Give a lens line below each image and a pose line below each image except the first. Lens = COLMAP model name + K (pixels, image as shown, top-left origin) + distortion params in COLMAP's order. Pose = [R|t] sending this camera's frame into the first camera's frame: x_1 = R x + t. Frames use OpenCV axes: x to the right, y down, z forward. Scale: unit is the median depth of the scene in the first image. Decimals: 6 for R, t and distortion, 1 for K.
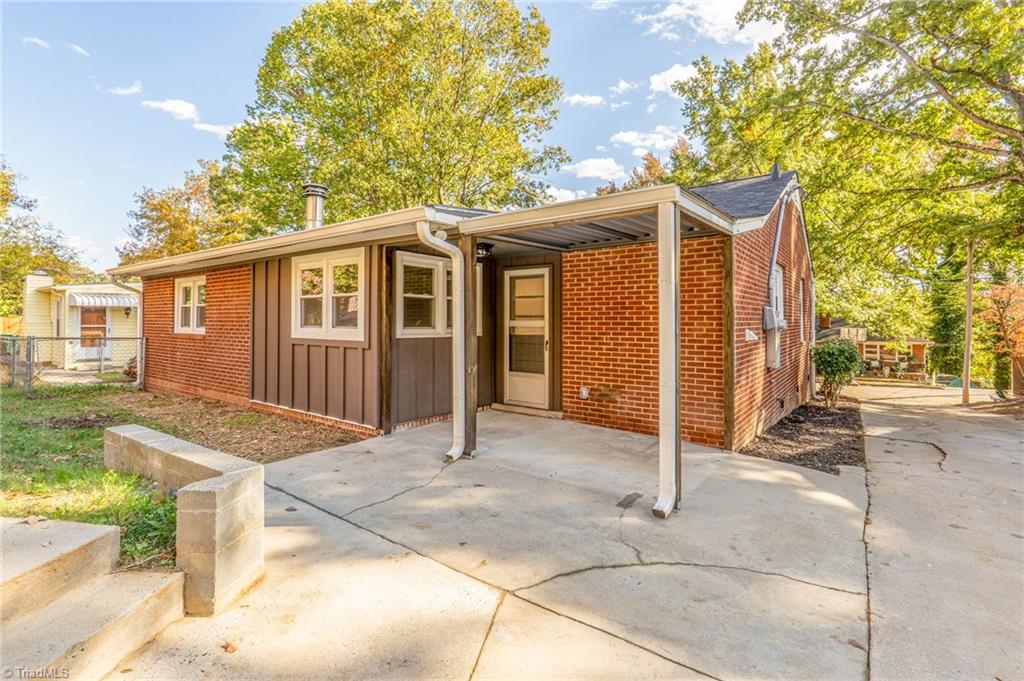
lens RADIAL K [[471.2, 0, 513.7], [0, 471.2, 330.4], [0, 0, 1]] dist [-0.005279, -0.000332]
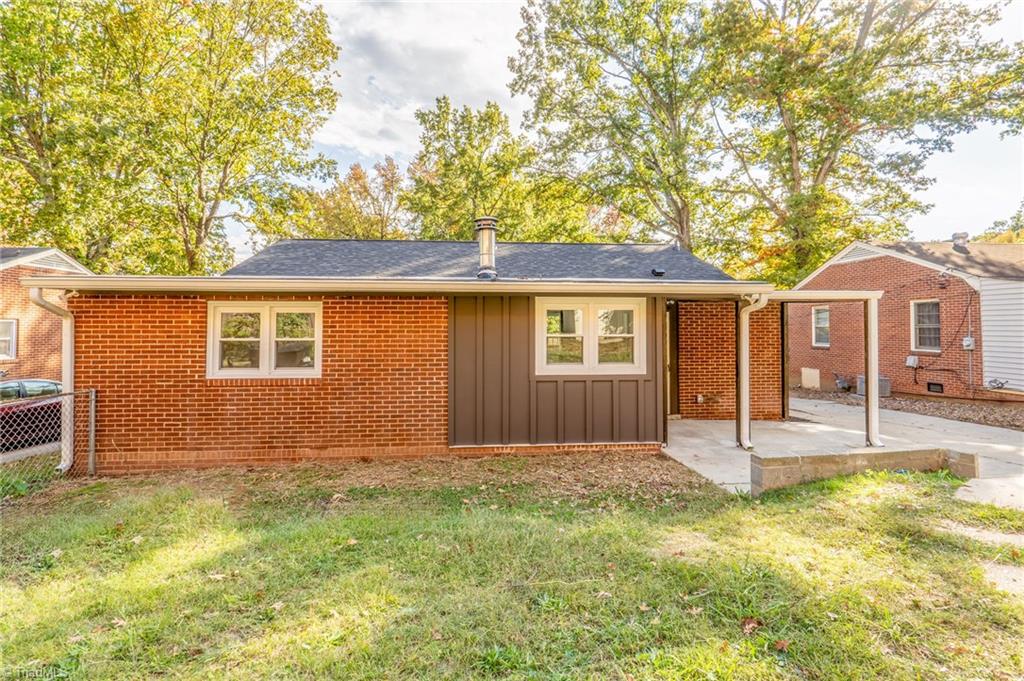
lens RADIAL K [[471.2, 0, 514.1], [0, 471.2, 336.0], [0, 0, 1]] dist [-0.005279, -0.000332]
pose [[0.753320, -0.015353, 0.657474, -1.251282], [0.015823, 0.999861, 0.005219, -0.080491], [-0.657463, 0.006472, 0.753459, 0.270564]]
